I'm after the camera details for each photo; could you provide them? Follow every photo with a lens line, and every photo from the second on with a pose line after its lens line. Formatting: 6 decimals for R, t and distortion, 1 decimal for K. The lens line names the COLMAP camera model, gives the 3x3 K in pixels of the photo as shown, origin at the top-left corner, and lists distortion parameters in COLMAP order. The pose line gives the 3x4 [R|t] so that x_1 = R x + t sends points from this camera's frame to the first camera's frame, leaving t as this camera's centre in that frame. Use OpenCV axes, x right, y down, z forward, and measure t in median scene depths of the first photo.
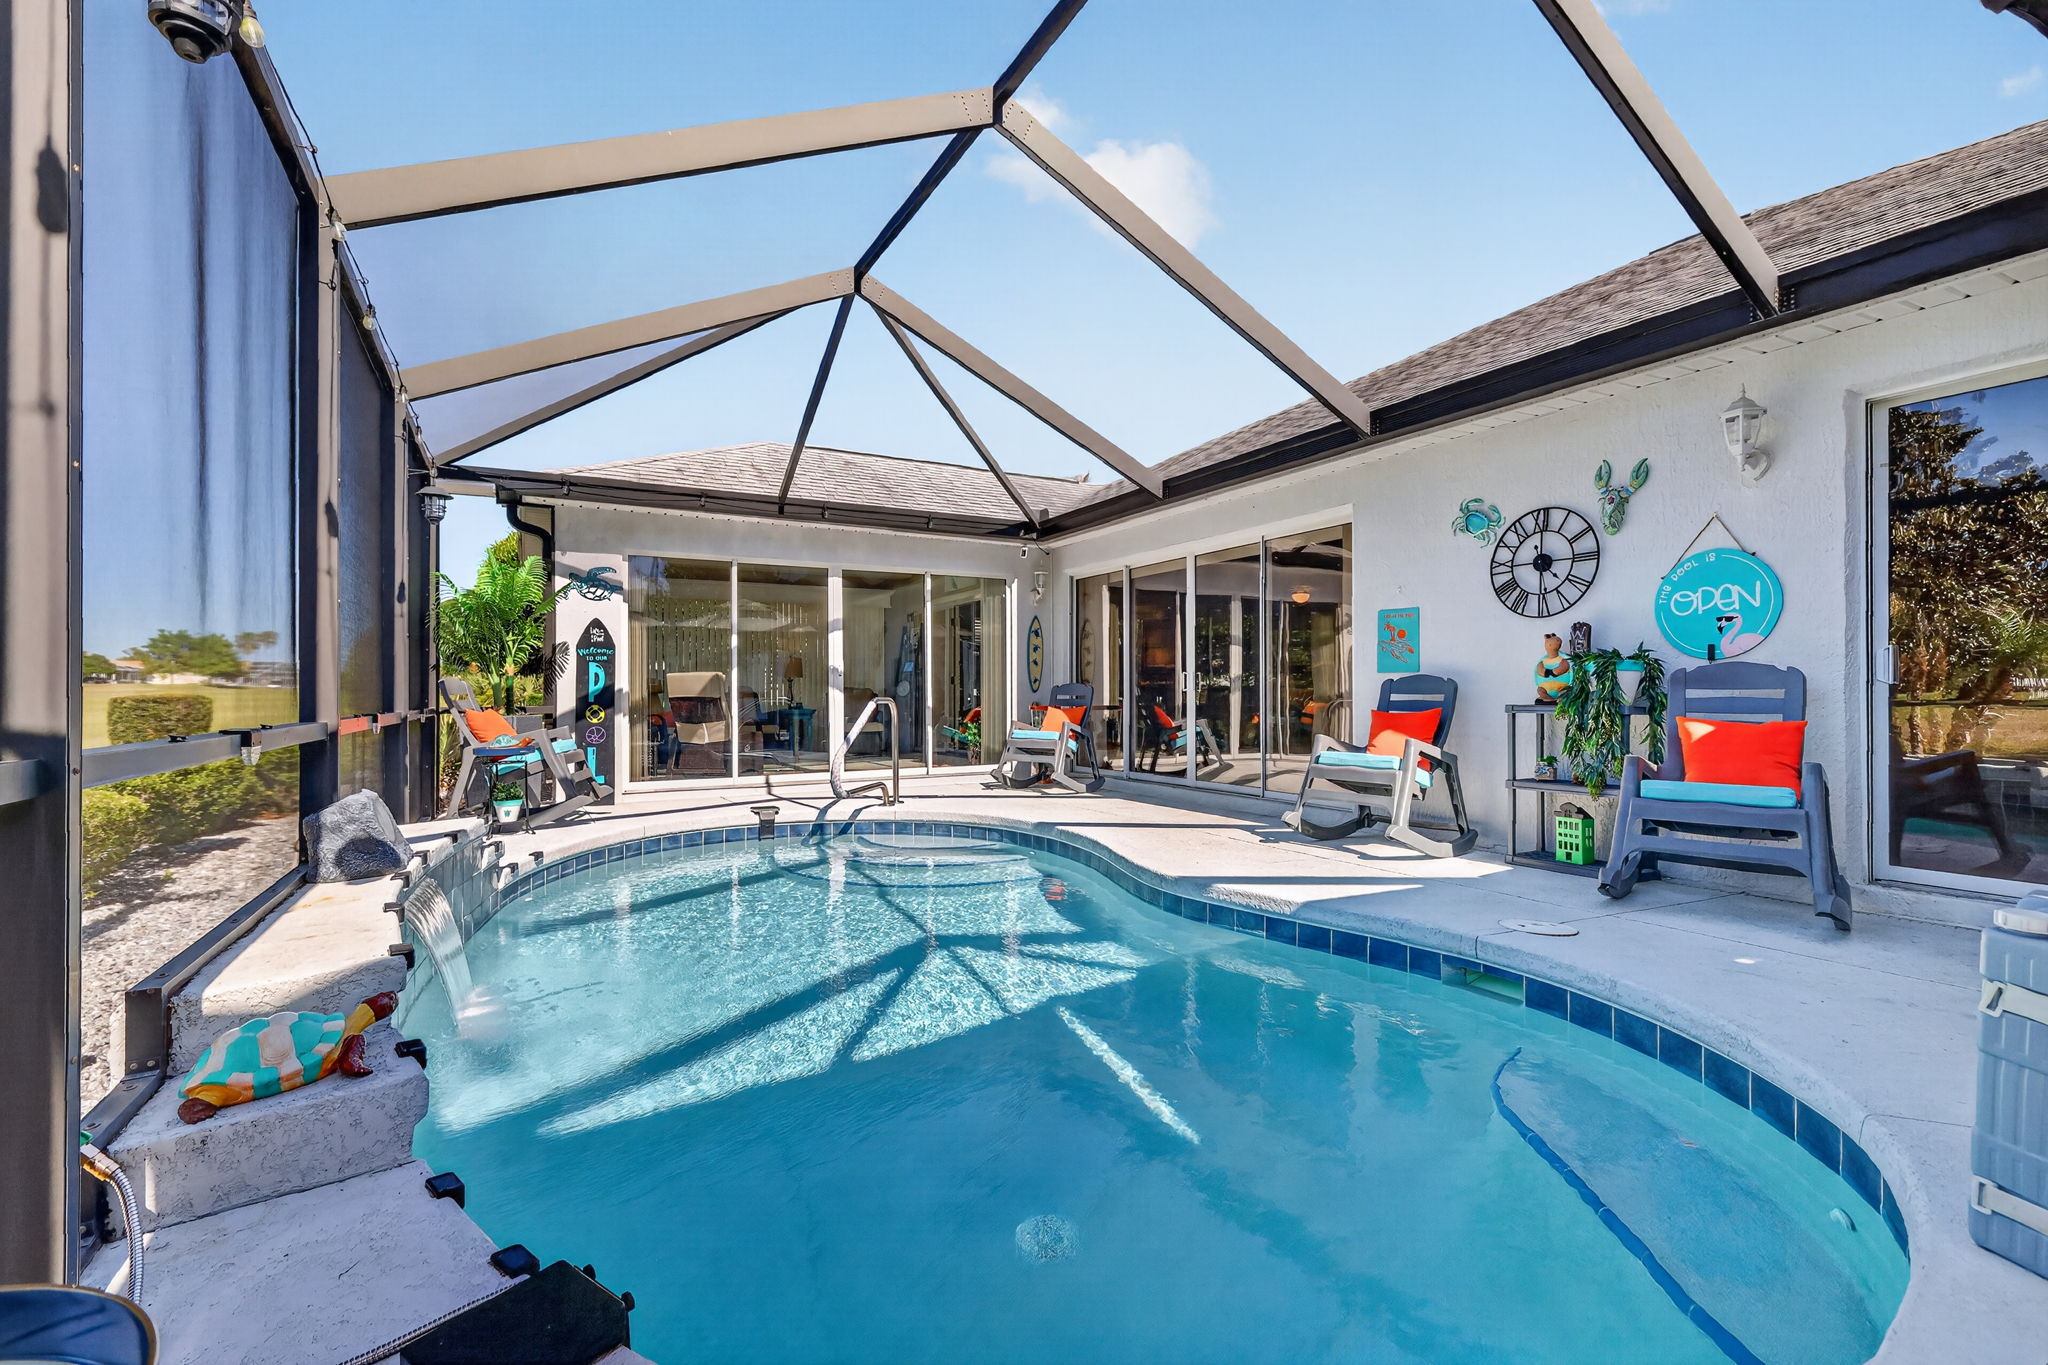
lens RADIAL K [[887.8, 0, 1013.0], [0, 887.8, 691.0], [0, 0, 1]] dist [0.009788, -0.000055]
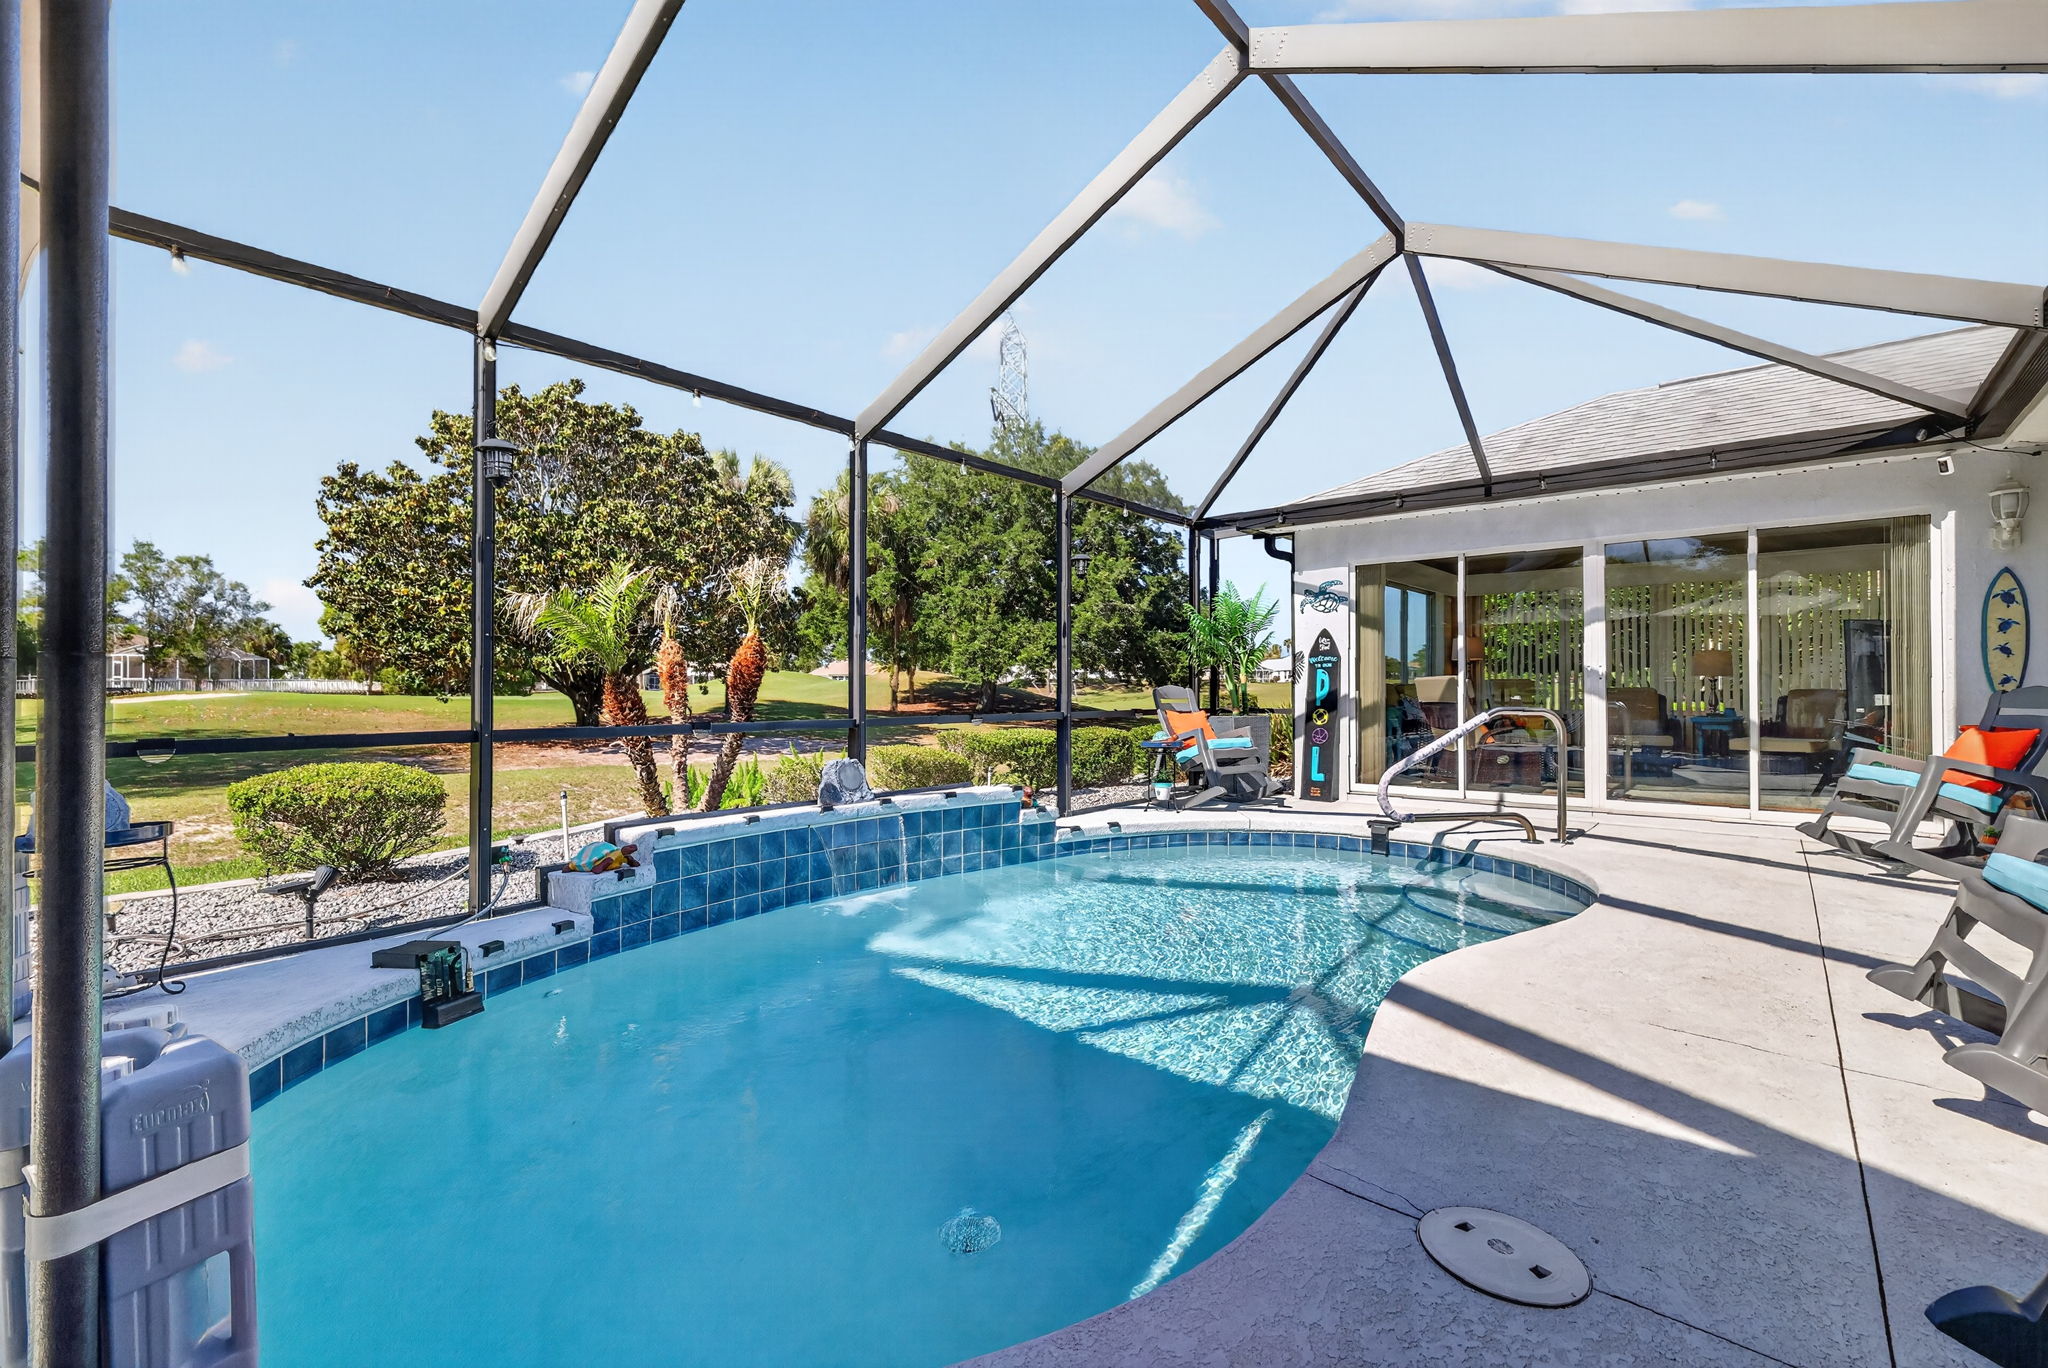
lens RADIAL K [[870.6, 0, 1024.0], [0, 870.6, 684.0], [0, 0, 1]] dist [-0.000220, 0.000024]
pose [[0.354891, -0.002283, -0.934905, 0.396628], [0.000592, 0.999997, -0.002218, -0.011913], [0.934908, 0.000234, 0.354891, 0.272894]]
